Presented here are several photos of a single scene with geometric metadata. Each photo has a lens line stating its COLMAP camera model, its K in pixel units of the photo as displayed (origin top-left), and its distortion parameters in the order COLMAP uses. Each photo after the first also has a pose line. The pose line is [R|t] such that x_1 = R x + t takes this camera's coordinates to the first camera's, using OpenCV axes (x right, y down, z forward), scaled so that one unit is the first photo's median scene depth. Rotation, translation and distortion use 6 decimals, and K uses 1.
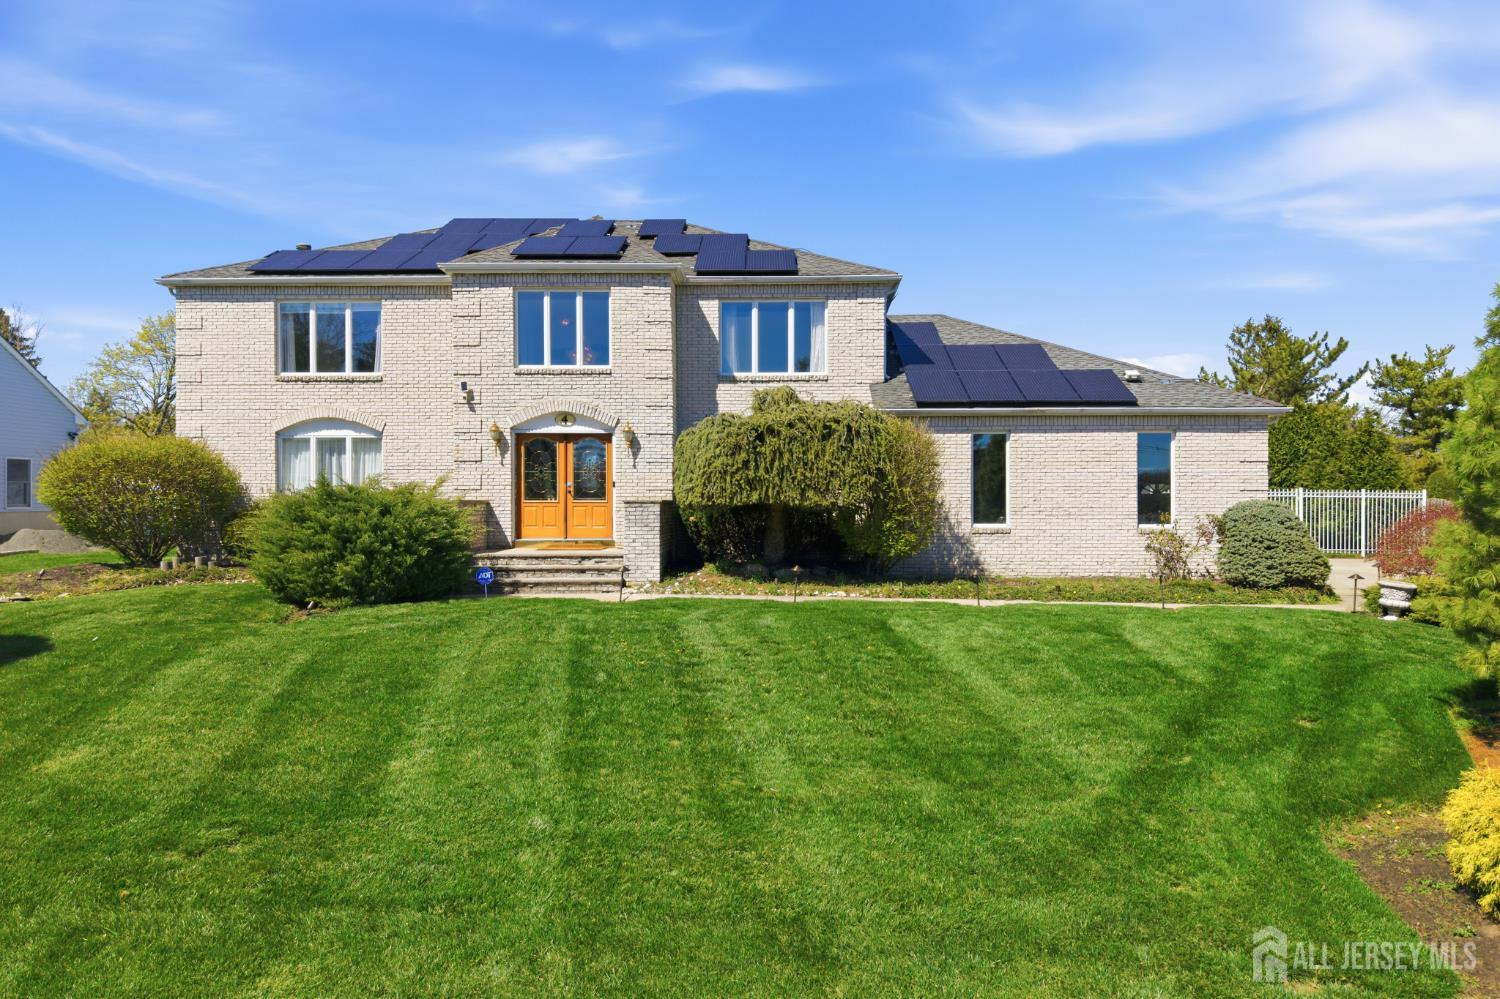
lens RADIAL K [[998.8, 0, 750.0], [0, 998.8, 499.5], [0, 0, 1]] dist [0.069481, -0.099612]
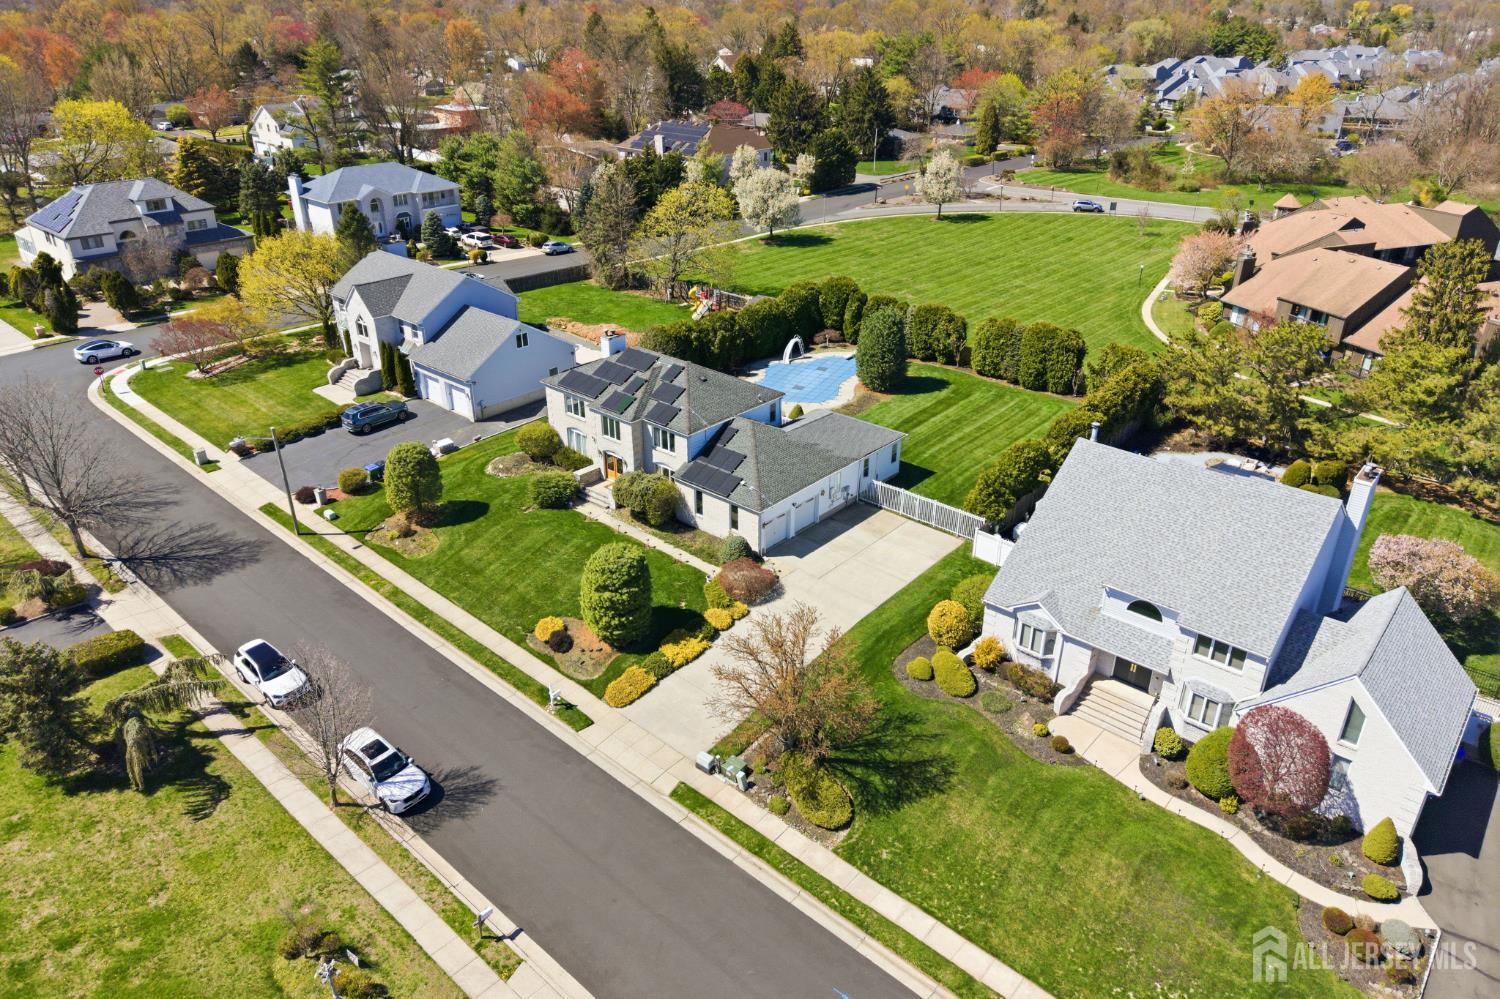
lens RADIAL K [[1004.4, 0, 745.7], [0, 1004.4, 476.6], [0, 0, 1]] dist [0.064639, -0.080842]
pose [[0.768137, 0.280121, -0.575758, 2.257885], [-0.003123, 0.900850, 0.434119, -1.553341], [0.640278, -0.331665, 0.692851, -1.204317]]
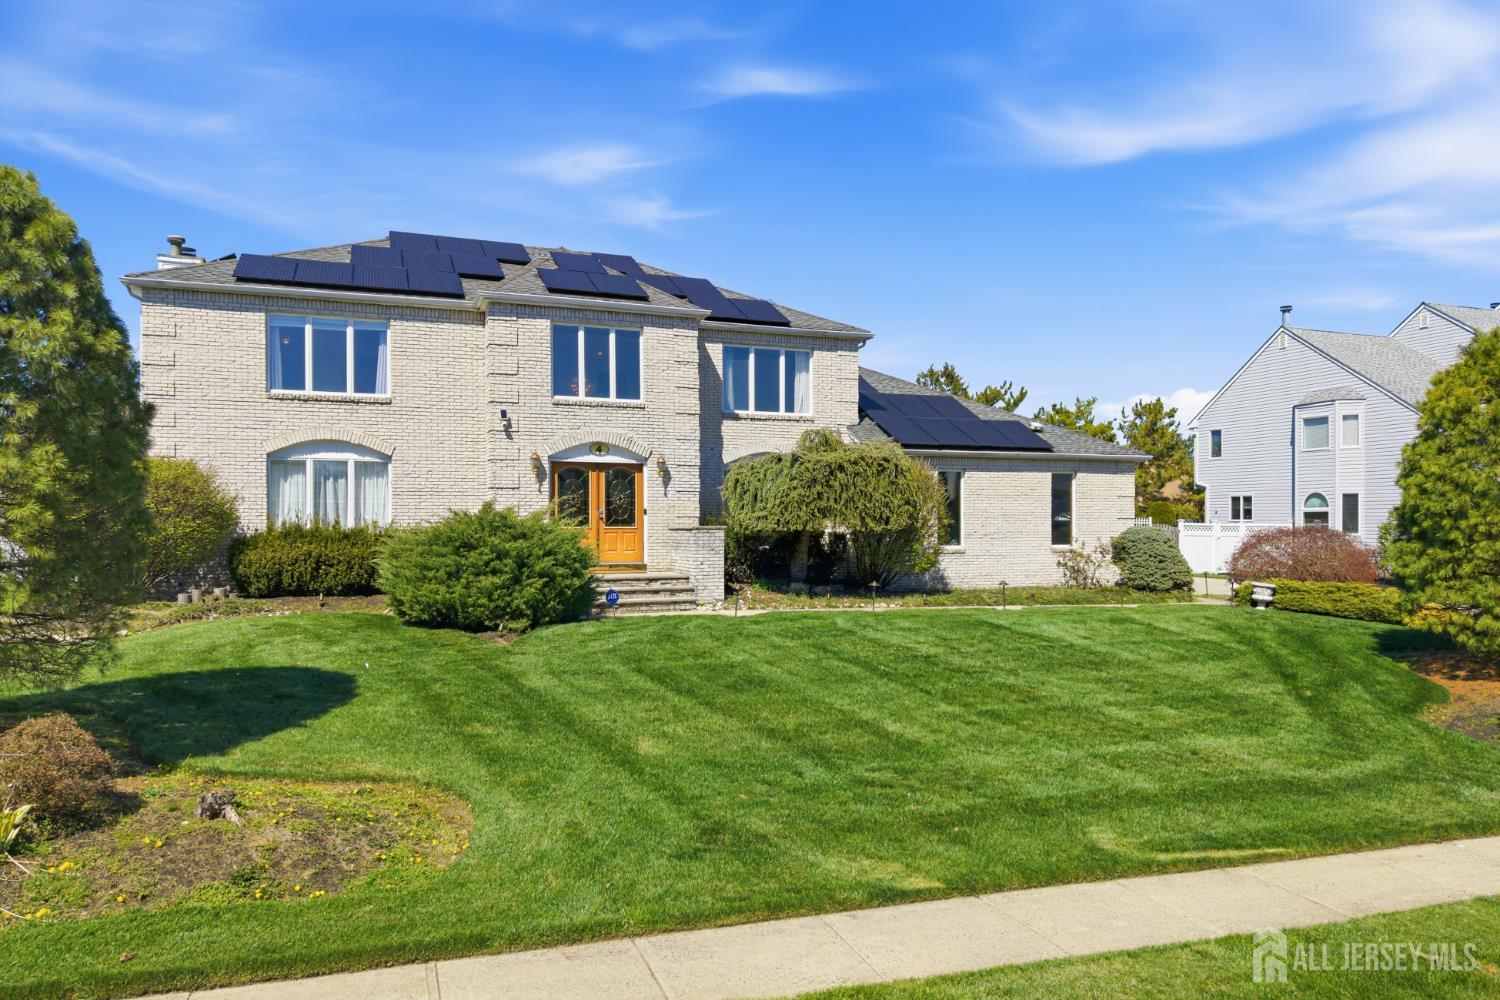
lens RADIAL K [[1044.6, 0, 794.0], [0, 1044.6, 524.7], [0, 0, 1]] dist [0.086591, -0.123041]
pose [[0.919958, -0.000469, 0.392017, -0.427224], [0.000150, 1.000000, 0.000844, -0.001995], [-0.392017, -0.000718, 0.919958, -0.090881]]
